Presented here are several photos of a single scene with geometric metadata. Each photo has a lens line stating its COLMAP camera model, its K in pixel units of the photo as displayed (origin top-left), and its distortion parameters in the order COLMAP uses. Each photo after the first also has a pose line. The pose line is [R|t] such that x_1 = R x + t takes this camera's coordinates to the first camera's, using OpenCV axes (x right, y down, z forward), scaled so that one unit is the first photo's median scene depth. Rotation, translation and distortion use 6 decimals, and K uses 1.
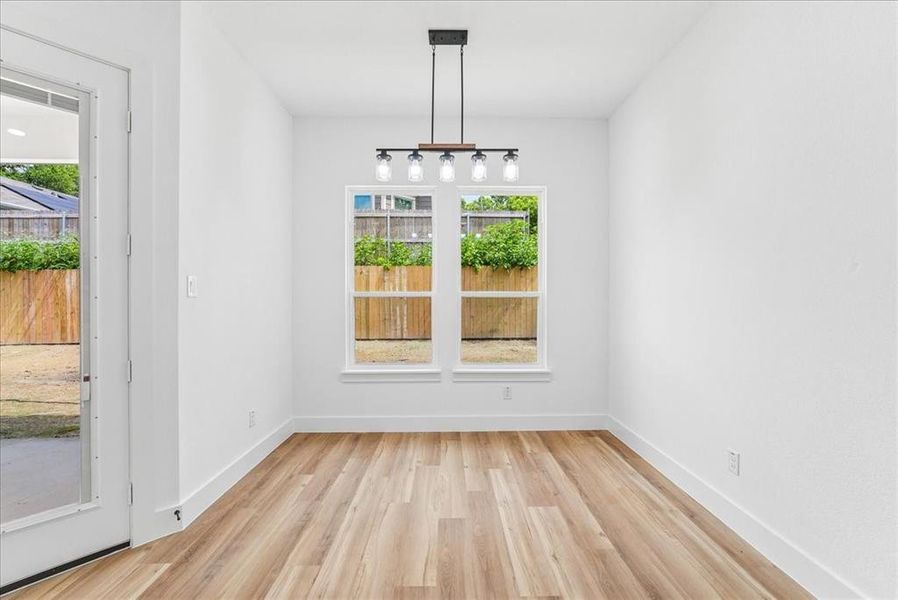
lens RADIAL K [[373.4, 0, 450.6], [0, 373.4, 298.3], [0, 0, 1]] dist [-0.031959, 0.013656]
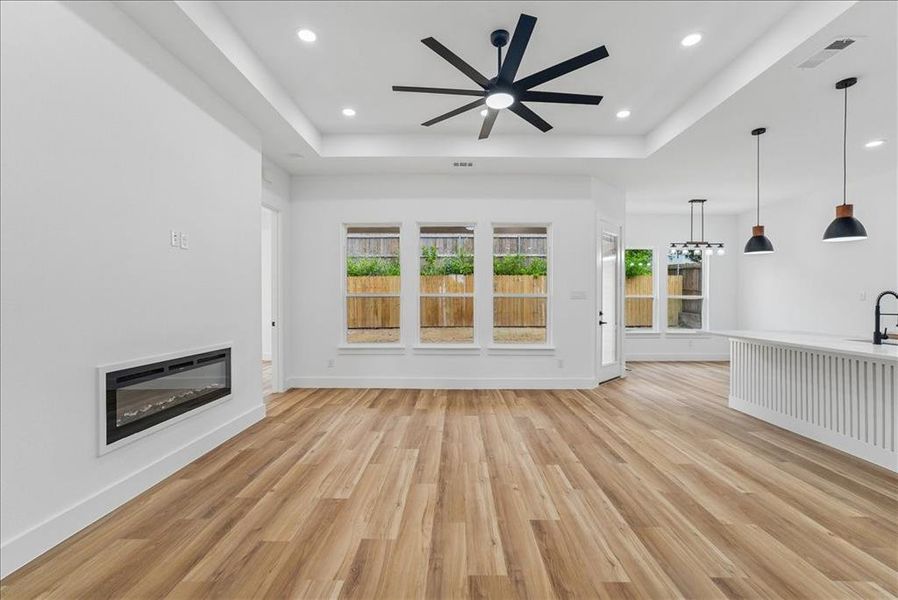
lens RADIAL K [[381.5, 0, 459.5], [0, 381.5, 297.7], [0, 0, 1]] dist [-0.032841, 0.017789]
pose [[0.999976, 0.003007, -0.006256, -0.457029], [-0.002990, 0.999992, 0.002673, -0.003796], [0.006264, -0.002654, 0.999977, -0.463794]]
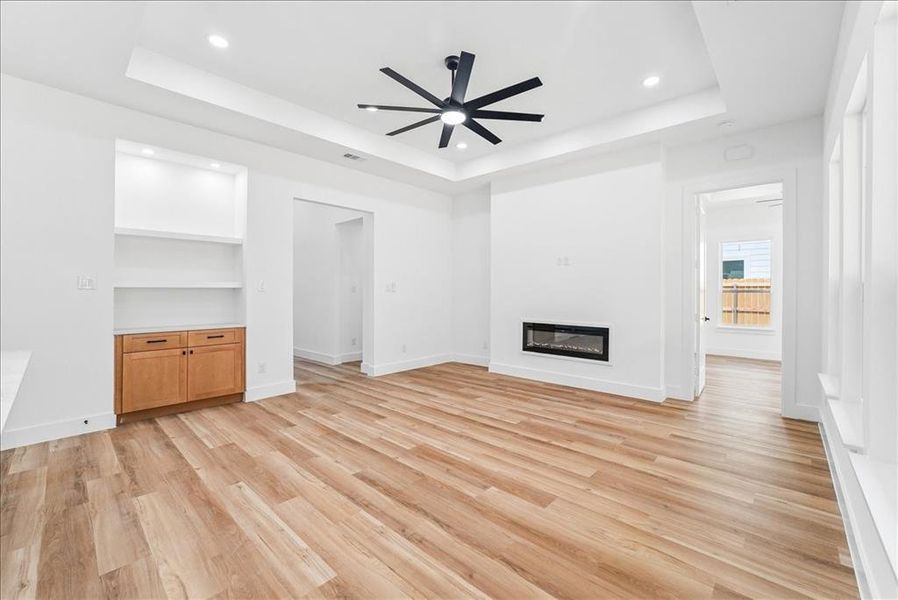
lens RADIAL K [[373.4, 0, 450.6], [0, 373.4, 298.3], [0, 0, 1]] dist [-0.031959, 0.013656]
pose [[-0.689688, 0.007065, -0.724073, -0.170835], [0.002885, 0.999971, 0.007009, 0.000812], [0.724101, 0.002745, -0.689688, 0.094492]]
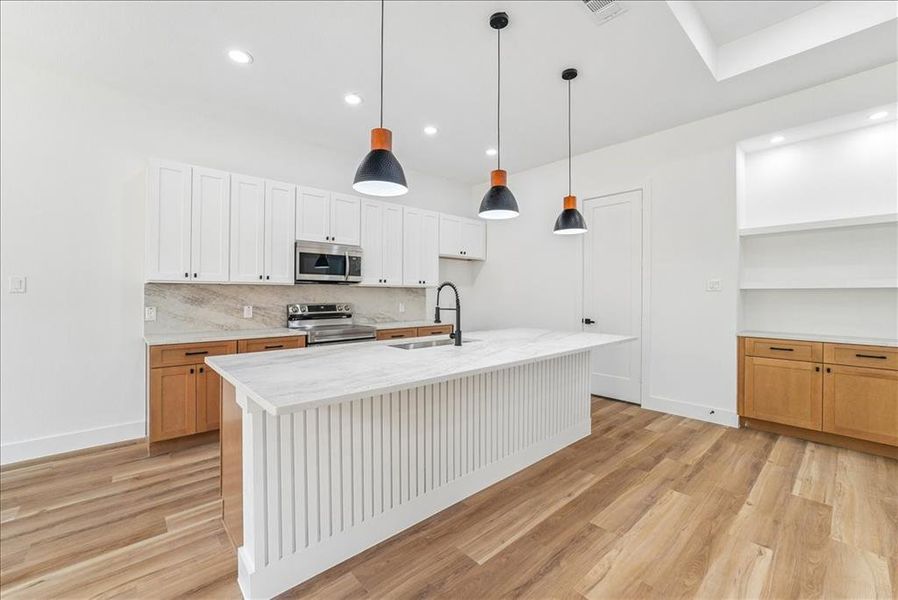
lens RADIAL K [[373.4, 0, 450.6], [0, 373.4, 298.3], [0, 0, 1]] dist [-0.031959, 0.013656]
pose [[-0.660659, -0.011240, 0.750602, -0.290175], [-0.005950, 0.999935, 0.009737, -0.000950], [-0.750663, 0.001966, -0.660683, 0.060447]]
